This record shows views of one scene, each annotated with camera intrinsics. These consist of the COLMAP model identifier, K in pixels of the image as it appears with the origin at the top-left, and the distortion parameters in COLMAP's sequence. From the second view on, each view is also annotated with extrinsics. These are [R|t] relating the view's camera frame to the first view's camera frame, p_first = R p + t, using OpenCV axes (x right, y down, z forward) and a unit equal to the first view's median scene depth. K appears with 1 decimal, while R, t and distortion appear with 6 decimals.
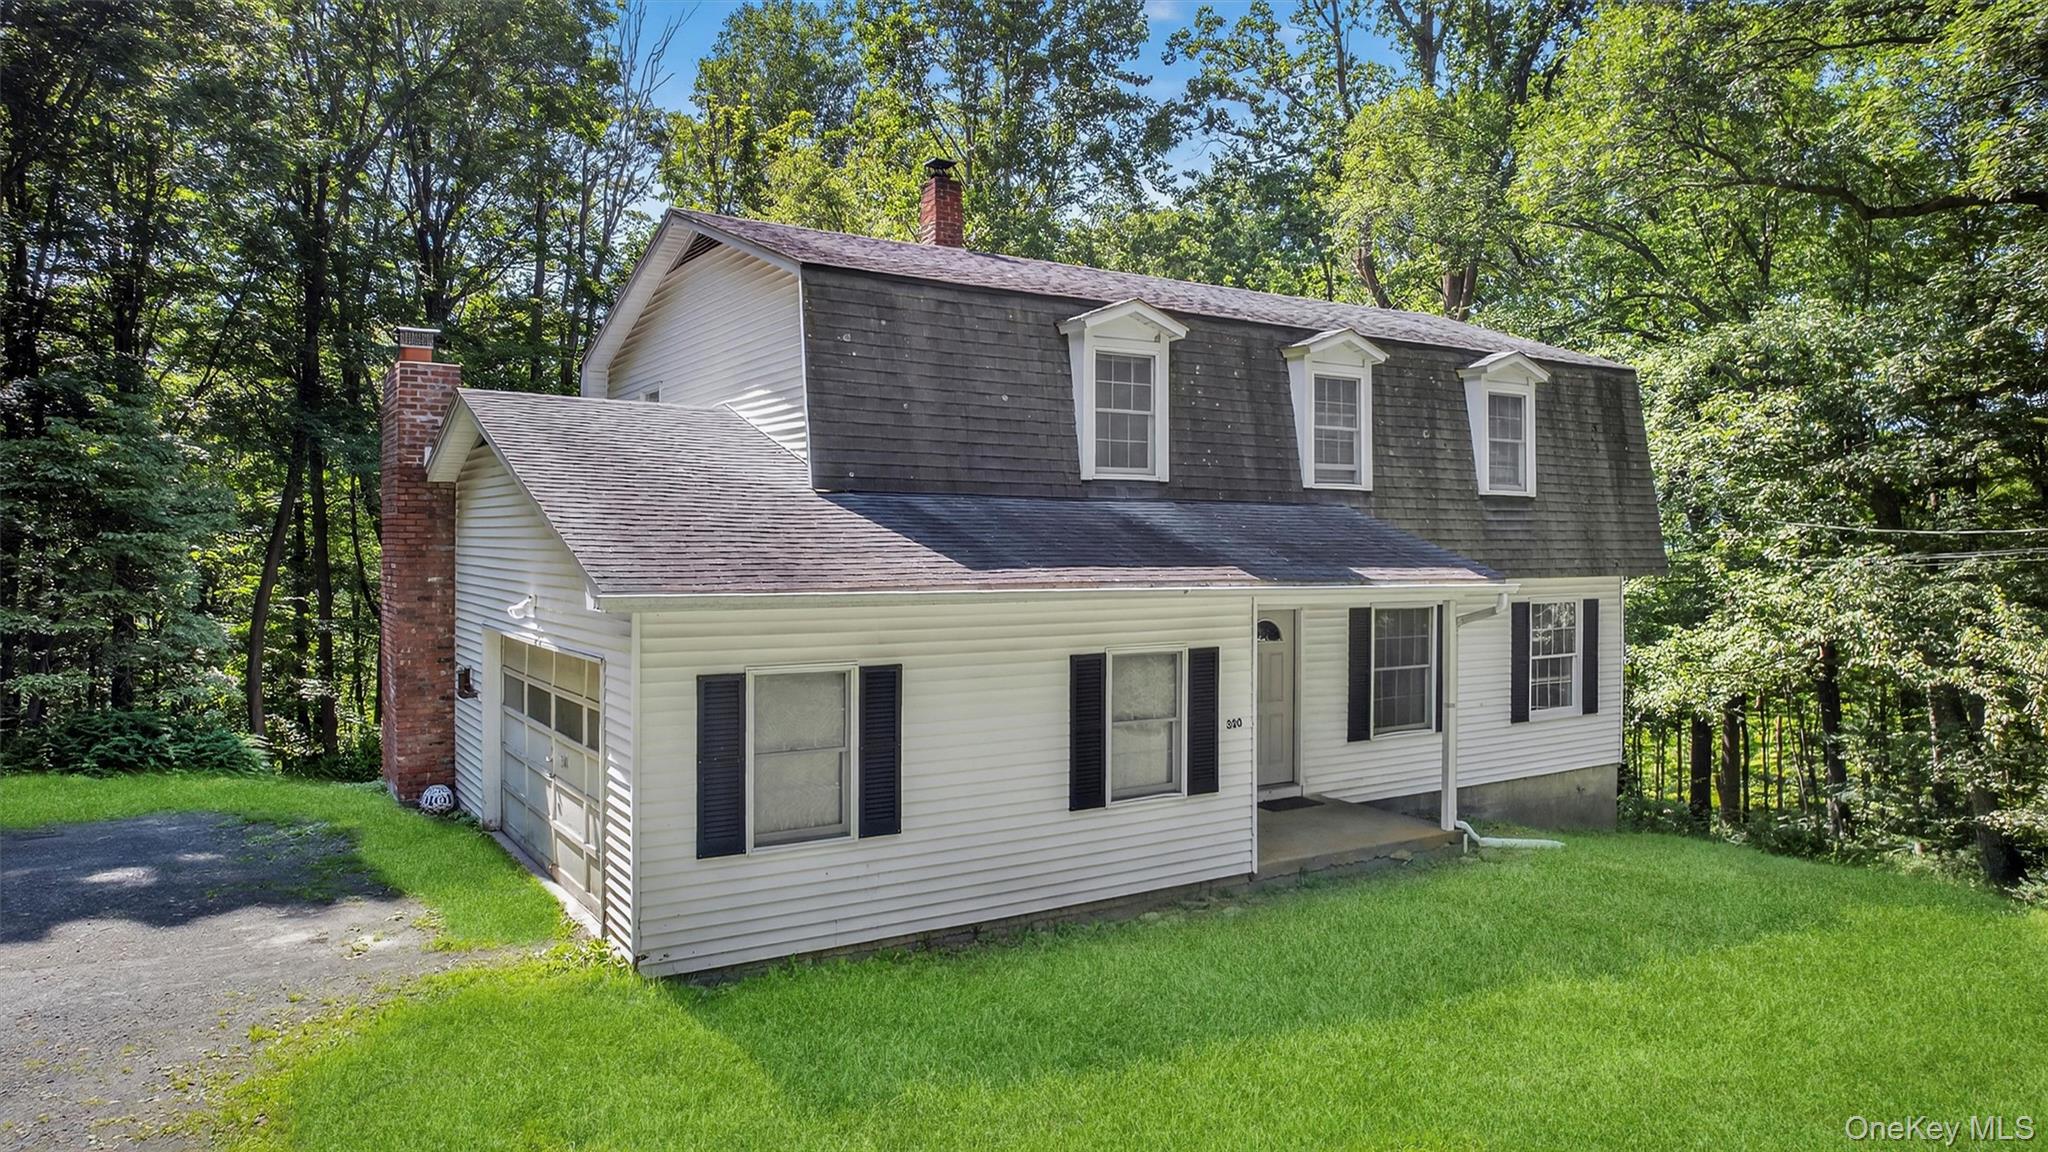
lens RADIAL K [[1307.4, 0, 1031.3], [0, 1307.4, 573.8], [0, 0, 1]] dist [-0.042253, 0.000879]
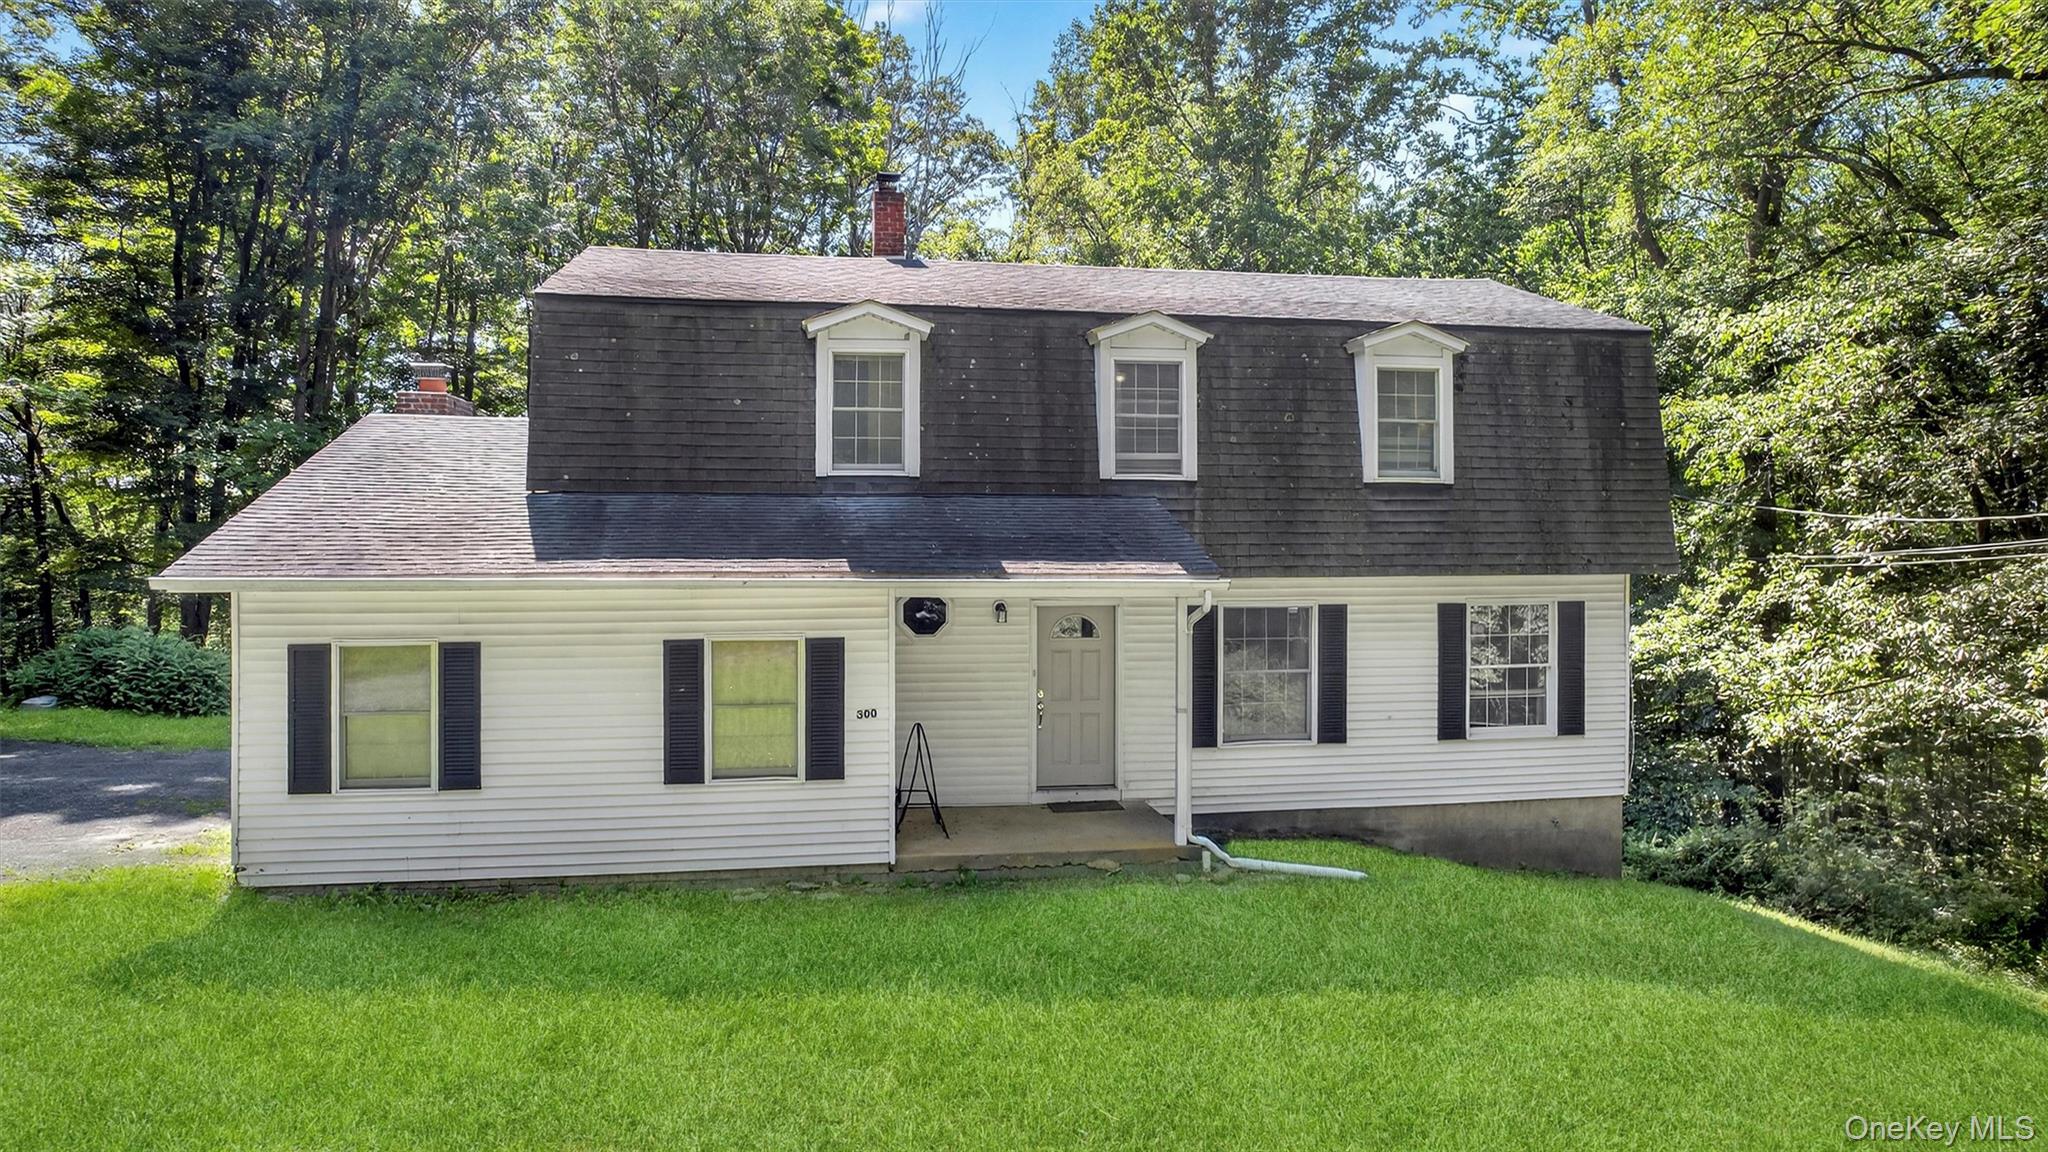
lens RADIAL K [[1307.4, 0, 1029.2], [0, 1307.4, 561.9], [0, 0, 1]] dist [-0.042253, 0.000879]
pose [[0.925240, 0.003751, -0.379365, 0.572861], [-0.006618, 0.999959, -0.006253, 0.001904], [0.379326, 0.008296, 0.925226, 0.093701]]
